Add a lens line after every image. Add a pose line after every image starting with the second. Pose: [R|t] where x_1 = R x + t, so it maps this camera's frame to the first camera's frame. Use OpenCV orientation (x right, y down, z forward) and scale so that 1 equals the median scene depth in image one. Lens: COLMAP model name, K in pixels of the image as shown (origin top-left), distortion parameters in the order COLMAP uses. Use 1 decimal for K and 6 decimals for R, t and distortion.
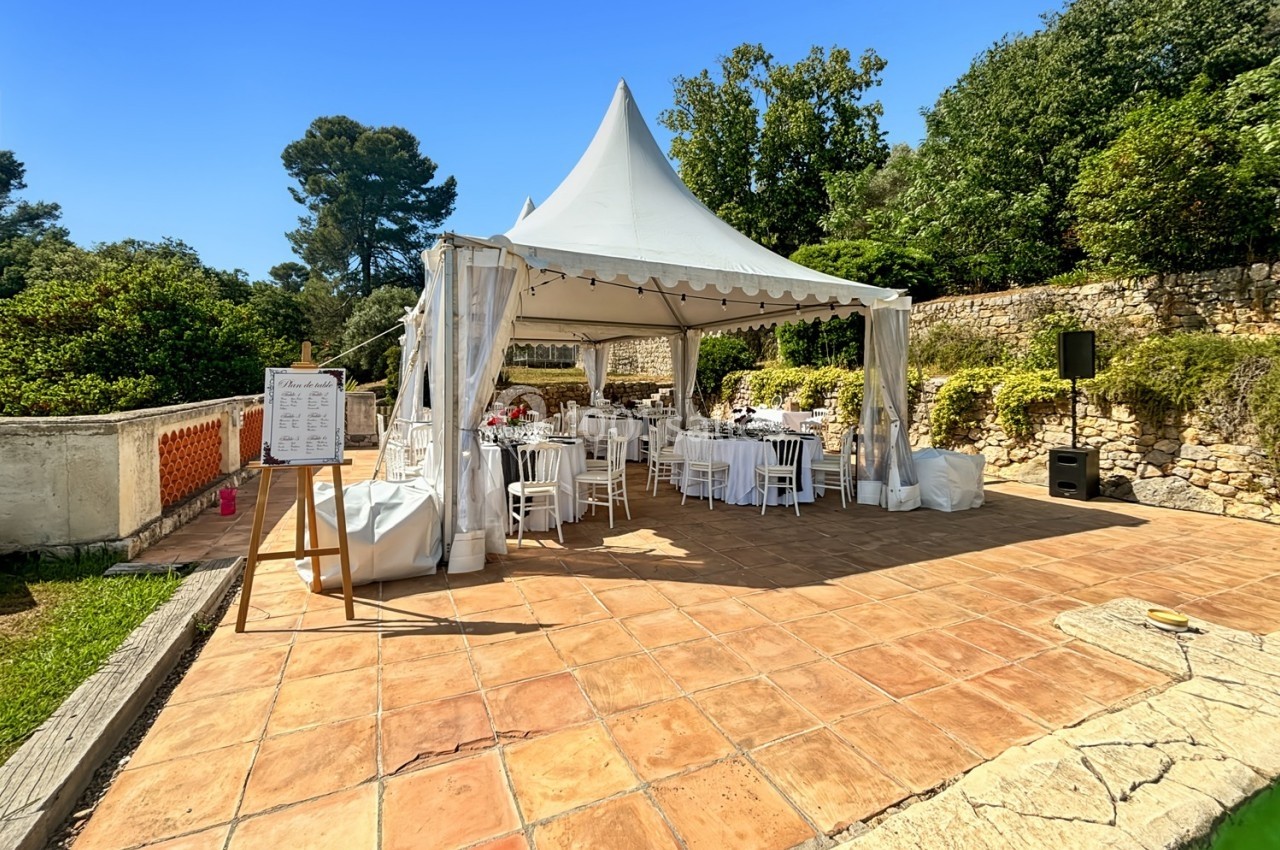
lens RADIAL K [[529.9, 0, 624.1], [0, 529.9, 391.8], [0, 0, 1]] dist [-0.003103, 0.000421]
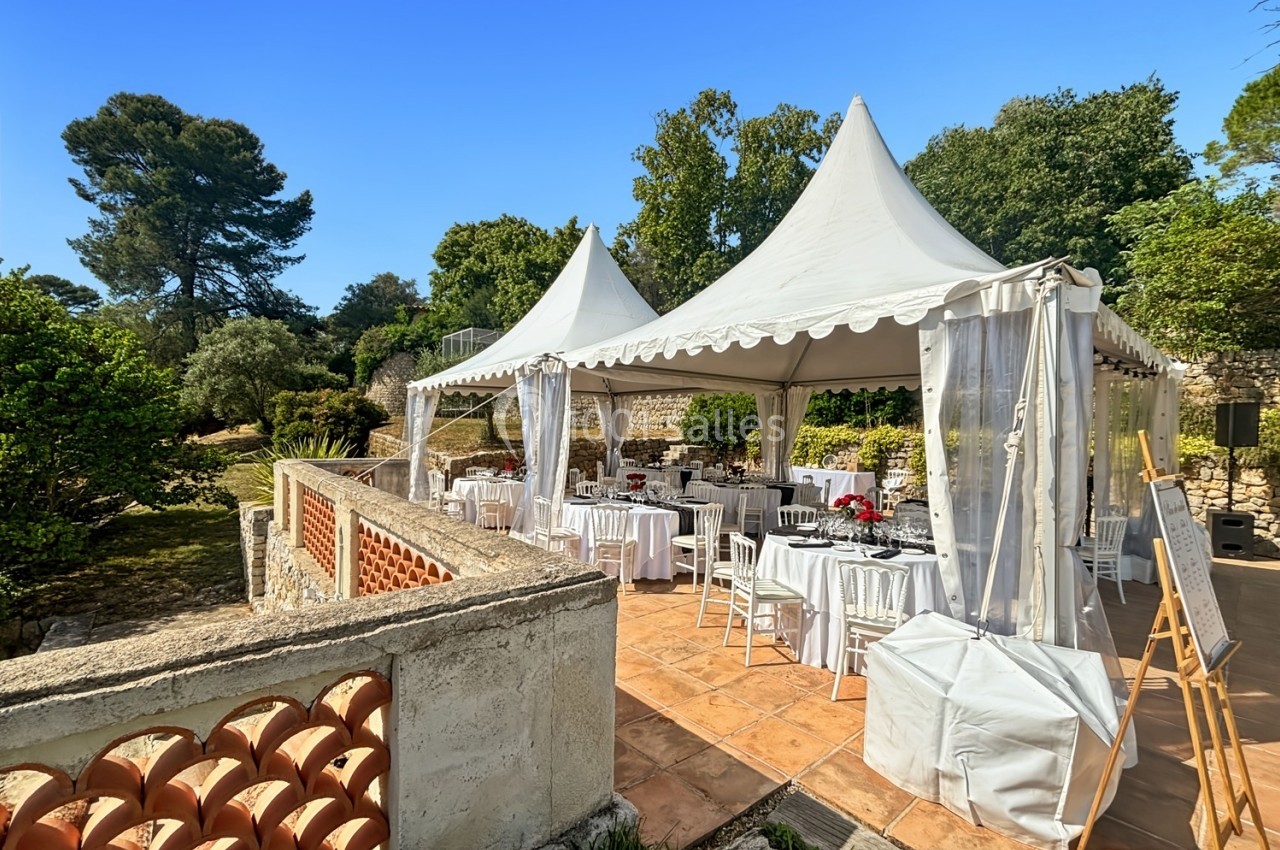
lens RADIAL K [[532.6, 0, 612.8], [0, 532.6, 436.9], [0, 0, 1]] dist [0.002070, 0.000194]
pose [[0.962187, -0.001146, 0.272389, -0.372846], [0.002055, 0.999993, -0.003054, -0.024662], [-0.272384, 0.003498, 0.962182, 0.172896]]
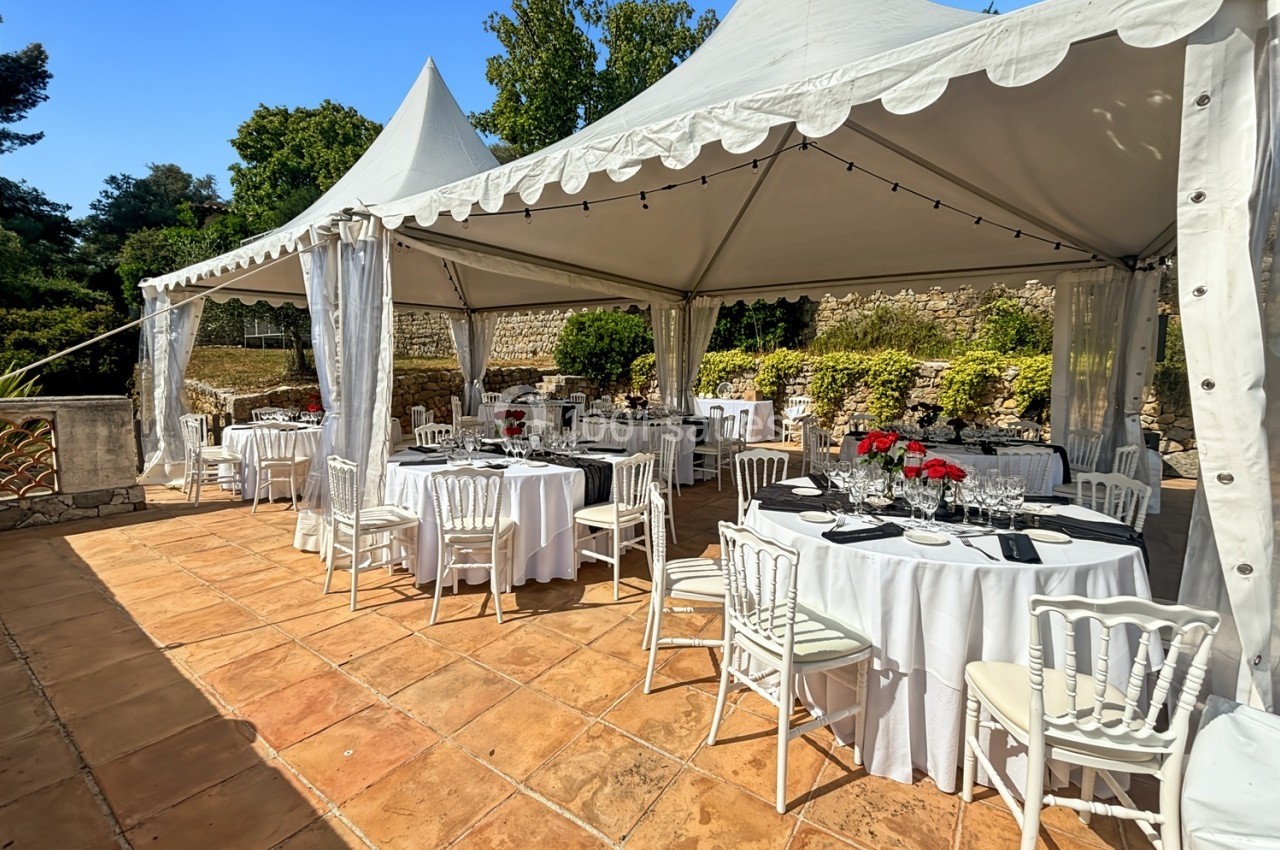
lens RADIAL K [[531.6, 0, 605.9], [0, 531.6, 412.6], [0, 0, 1]] dist [0.002213, -0.000198]
pose [[0.866466, -0.050481, 0.496678, -0.319835], [0.015774, 0.997146, 0.073830, -0.011482], [-0.498987, -0.056136, 0.864789, 0.358713]]
